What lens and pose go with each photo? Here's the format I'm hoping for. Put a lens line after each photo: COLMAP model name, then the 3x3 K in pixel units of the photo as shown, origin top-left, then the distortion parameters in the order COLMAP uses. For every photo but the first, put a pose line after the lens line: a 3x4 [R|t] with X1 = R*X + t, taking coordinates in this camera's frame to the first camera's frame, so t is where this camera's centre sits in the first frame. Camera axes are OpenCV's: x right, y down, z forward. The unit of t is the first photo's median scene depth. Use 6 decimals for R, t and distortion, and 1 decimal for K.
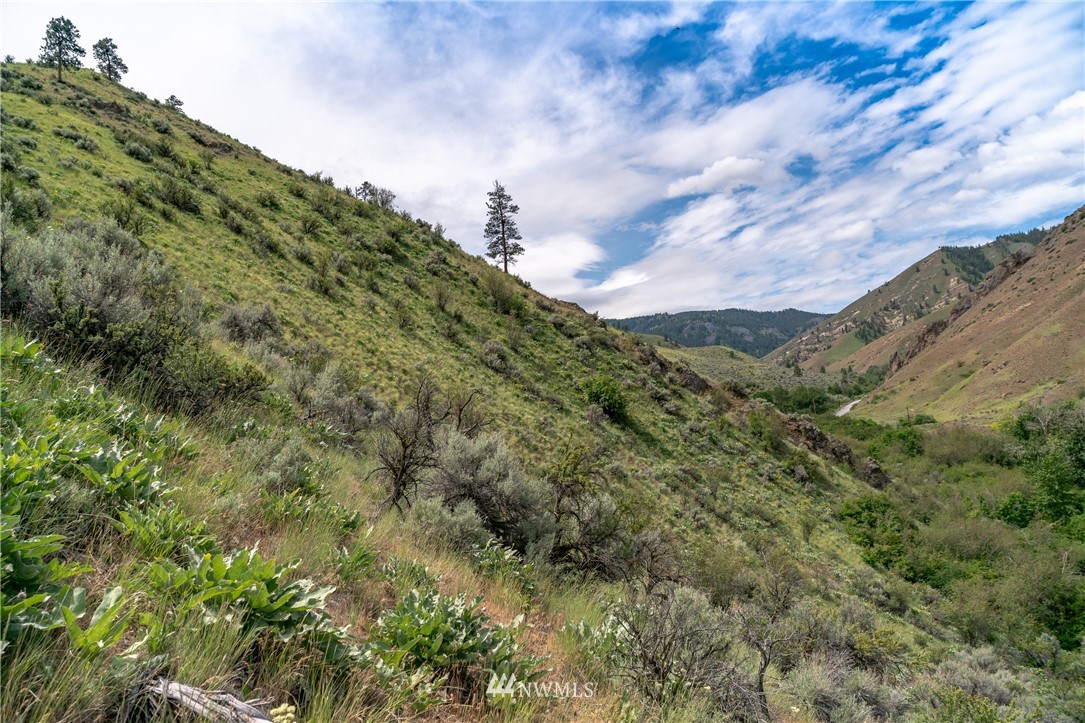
lens RADIAL K [[716.6, 0, 534.9], [0, 716.6, 359.7], [0, 0, 1]] dist [-0.038567, 0.025313]
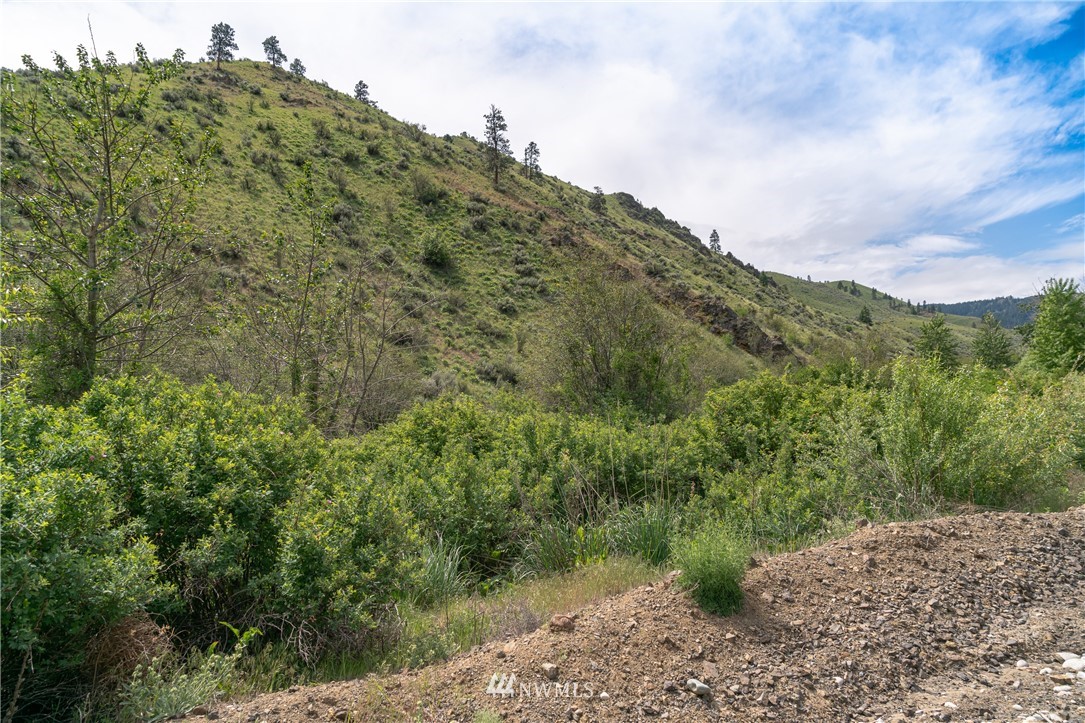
lens RADIAL K [[716.6, 0, 534.9], [0, 716.6, 359.7], [0, 0, 1]] dist [-0.038567, 0.025313]
pose [[0.911408, 0.032022, -0.410255, 0.680660], [-0.024557, 0.999423, 0.023455, 0.183480], [0.410770, -0.011303, 0.911669, -0.042305]]
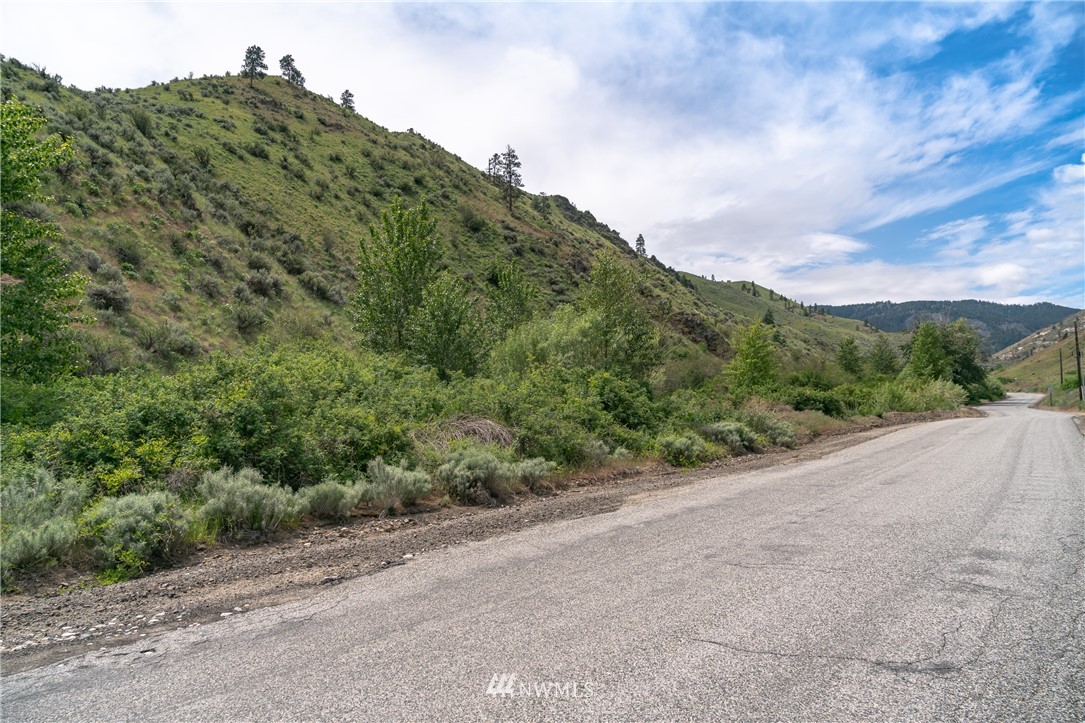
lens RADIAL K [[716.6, 0, 534.9], [0, 716.6, 359.7], [0, 0, 1]] dist [-0.038567, 0.025313]
pose [[0.956109, 0.066988, -0.285250, 0.588351], [-0.059049, 0.997593, 0.036354, 0.164242], [0.286999, -0.017915, 0.957763, -0.480560]]
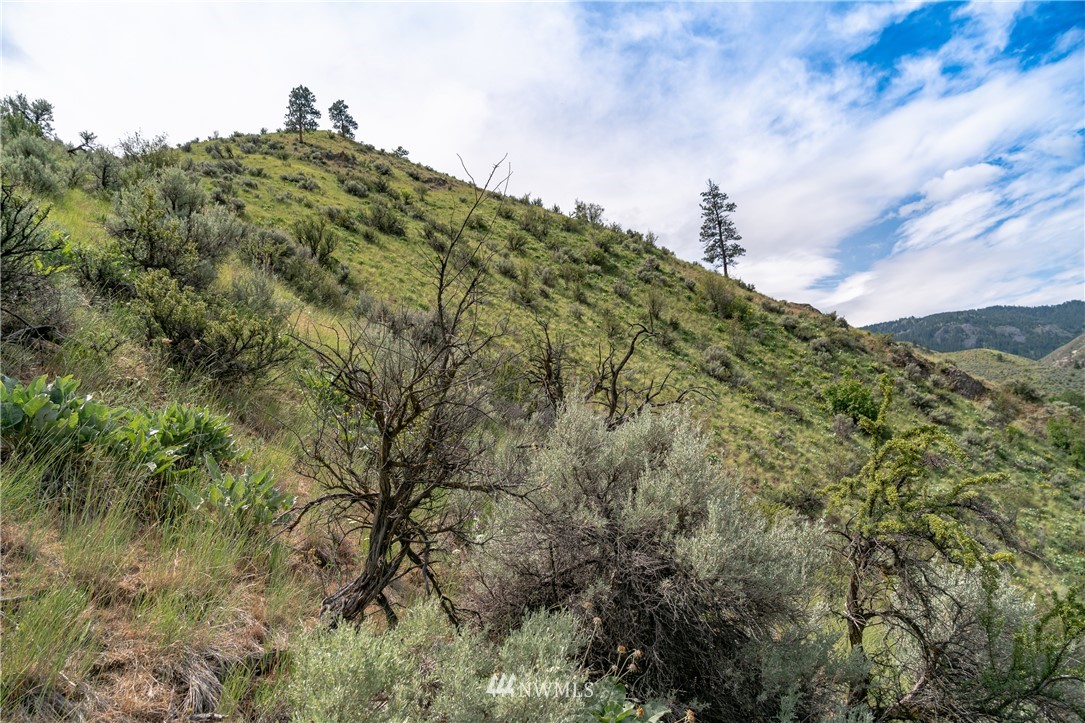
lens RADIAL K [[716.6, 0, 534.9], [0, 716.6, 359.7], [0, 0, 1]] dist [-0.038567, 0.025313]
pose [[0.950735, -0.057713, -0.304586, -0.000847], [0.048289, 0.998095, -0.038392, 0.010939], [0.306222, 0.021792, 0.951711, 0.073654]]
